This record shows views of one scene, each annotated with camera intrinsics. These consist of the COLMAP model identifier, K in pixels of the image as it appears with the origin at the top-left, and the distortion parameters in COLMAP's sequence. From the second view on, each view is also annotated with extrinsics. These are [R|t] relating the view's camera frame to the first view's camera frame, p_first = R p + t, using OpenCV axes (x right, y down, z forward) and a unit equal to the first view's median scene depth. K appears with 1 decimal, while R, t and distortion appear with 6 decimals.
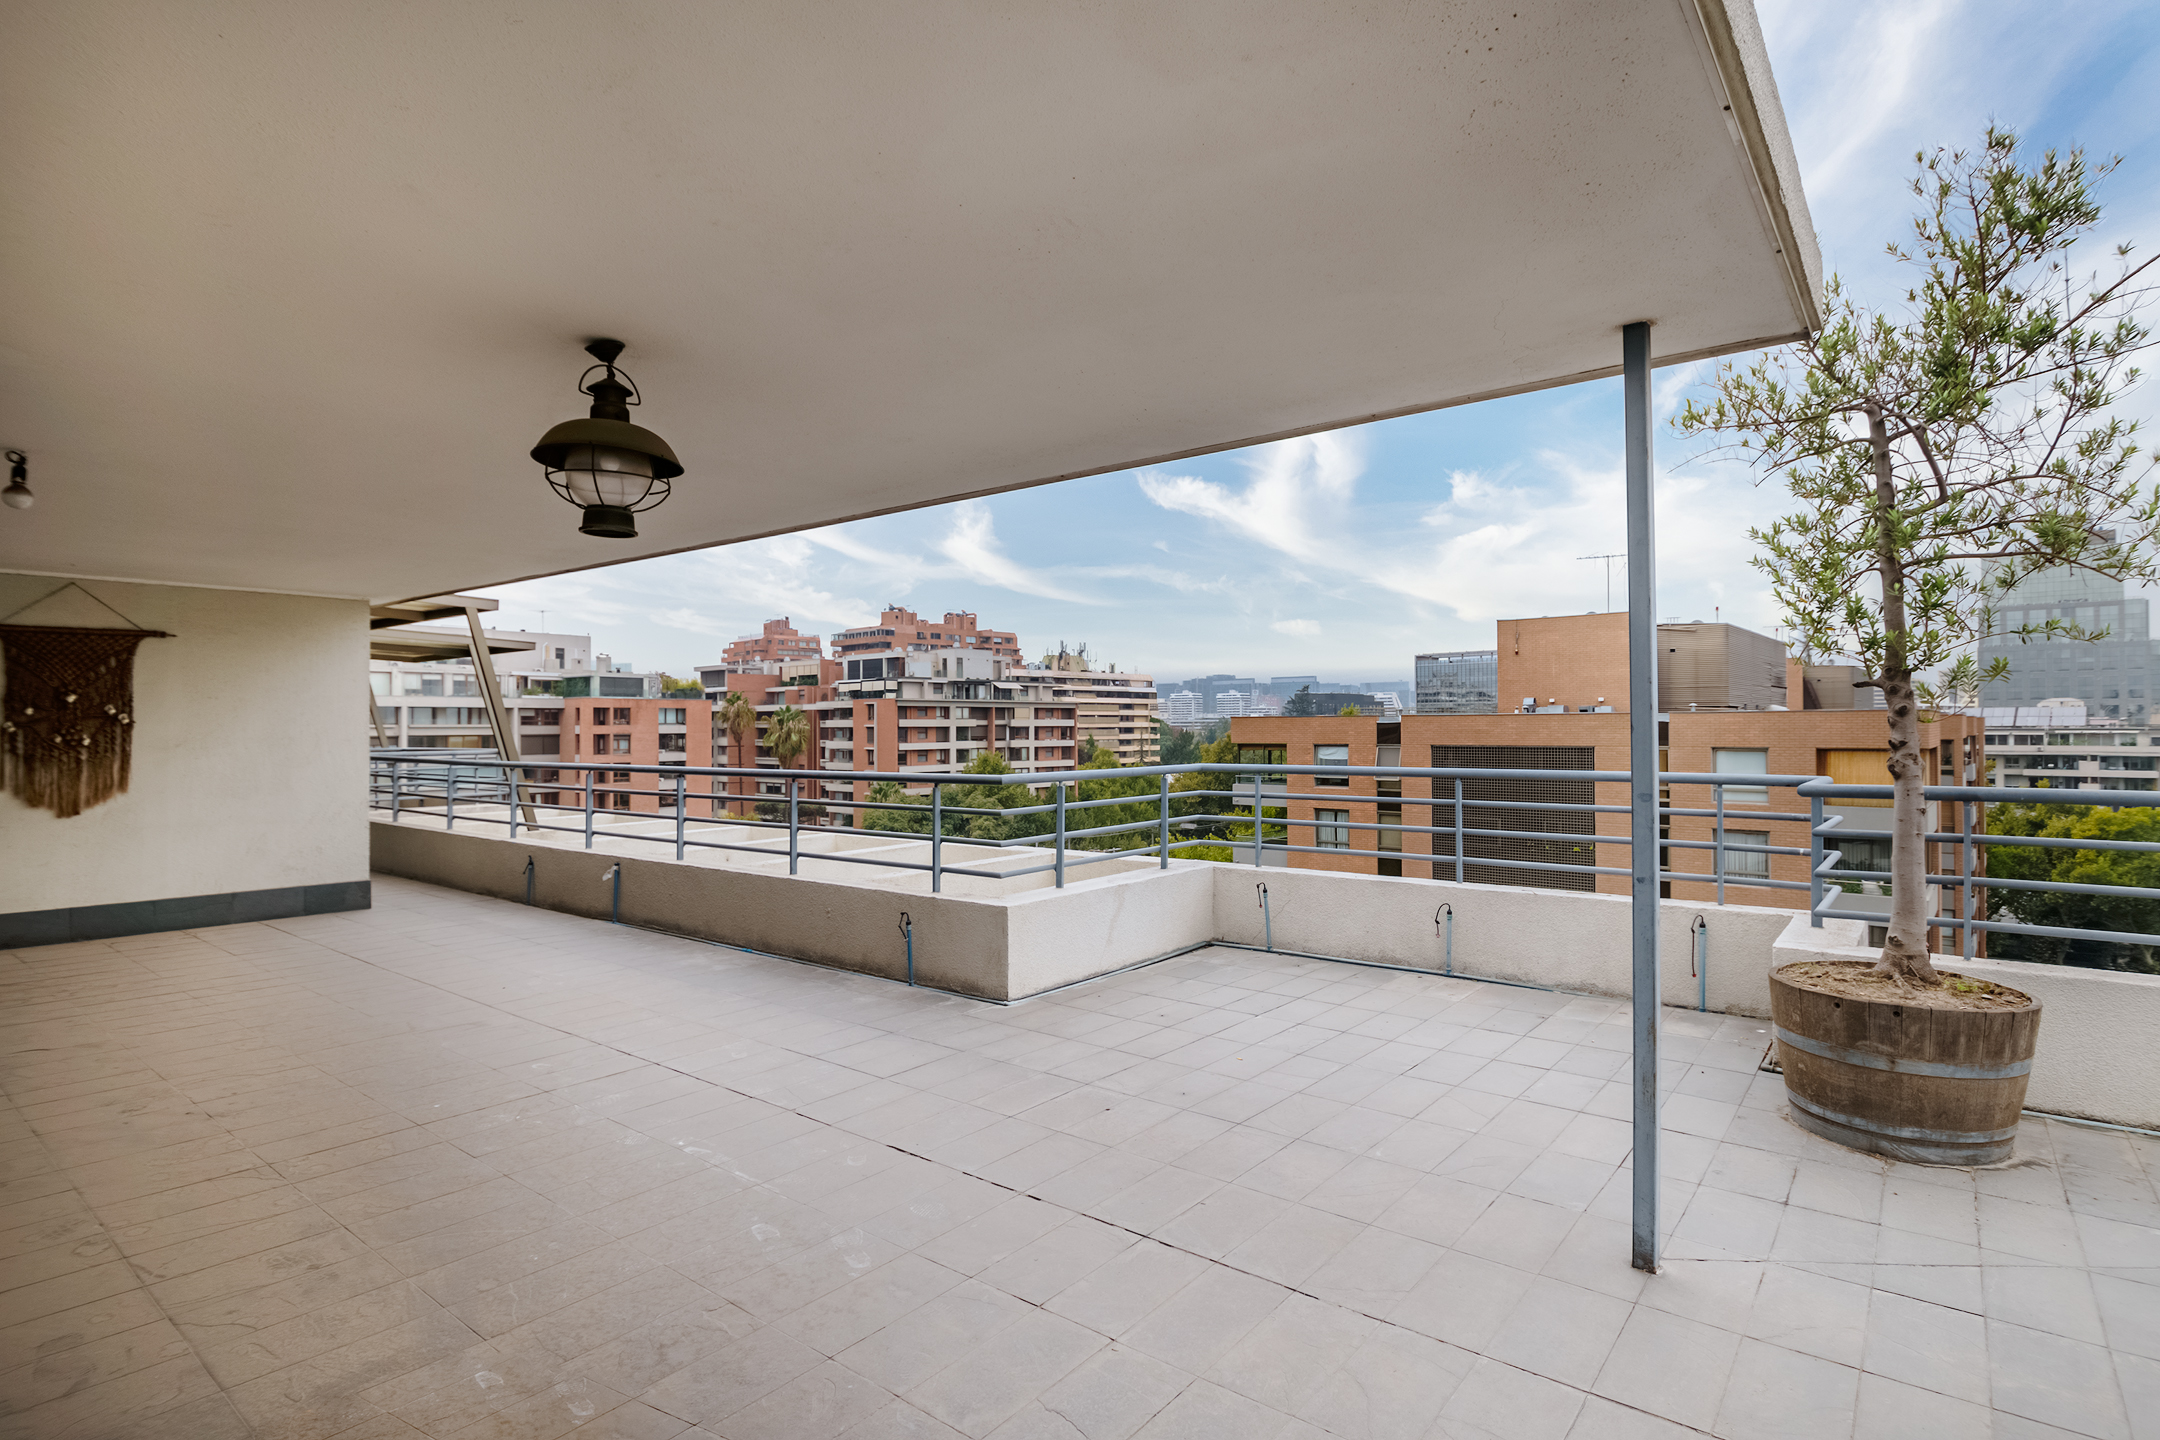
lens RADIAL K [[1061.4, 0, 1076.4], [0, 1061.4, 726.2], [0, 0, 1]] dist [0.000639, -0.010747]
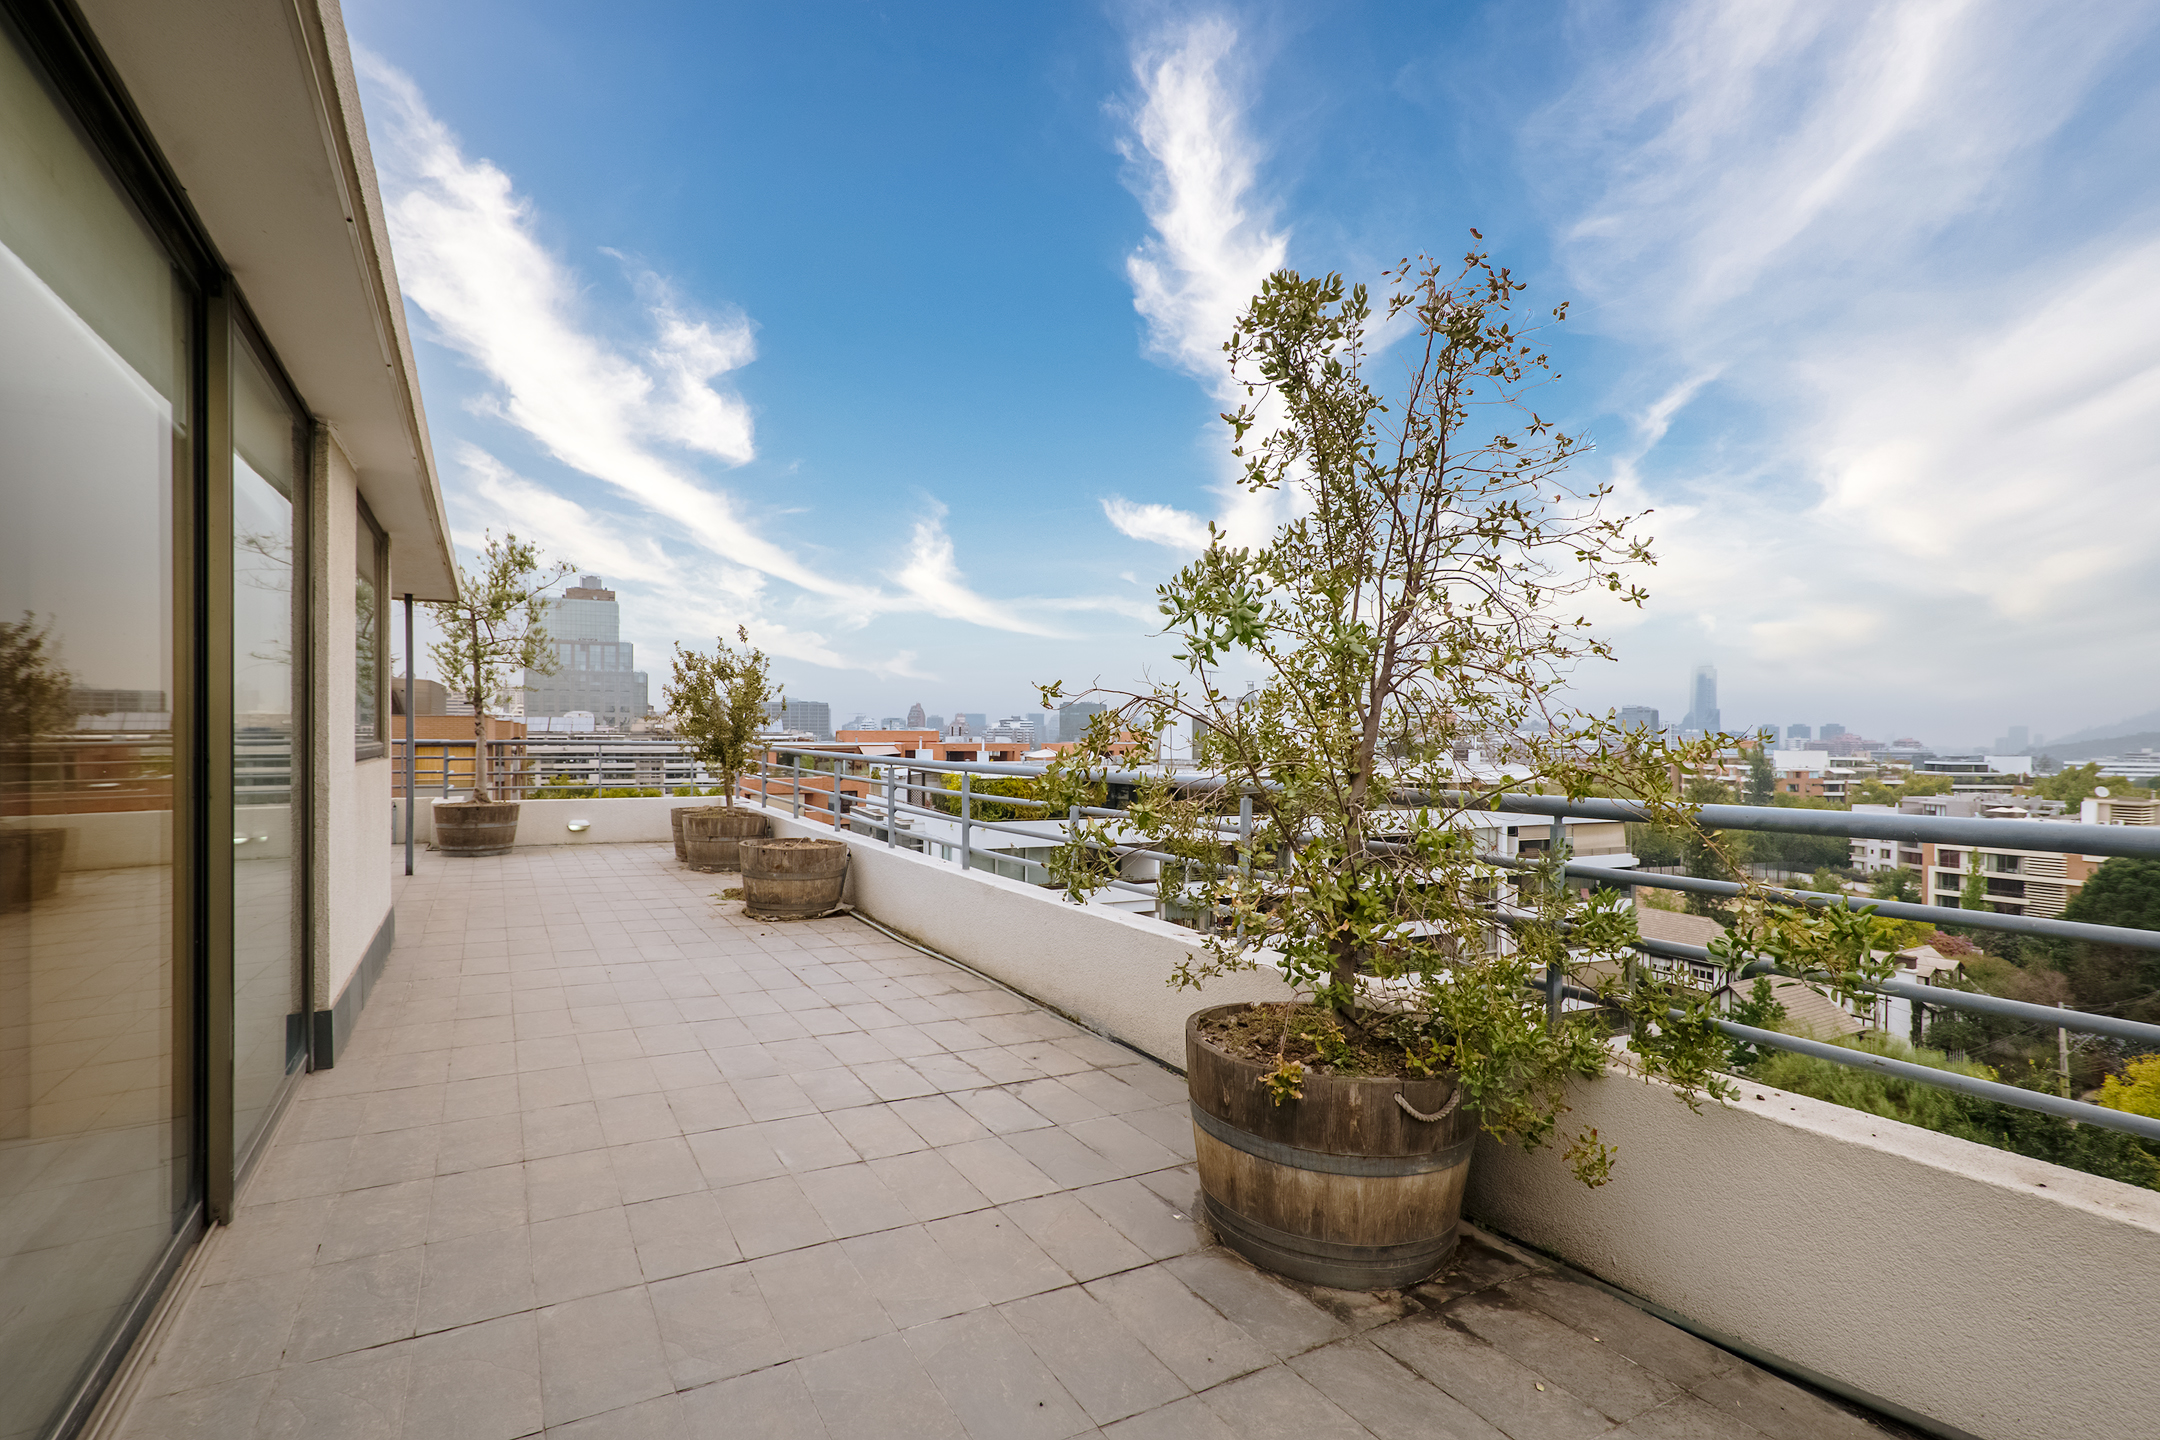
lens RADIAL K [[964.4, 0, 1076.1], [0, 964.4, 731.9], [0, 0, 1]] dist [0.003693, 0.000142]
pose [[0.337890, 0.006238, 0.941165, -1.173066], [-0.007190, 0.999966, -0.004046, 0.038113], [-0.941158, -0.005400, 0.337923, -1.453419]]
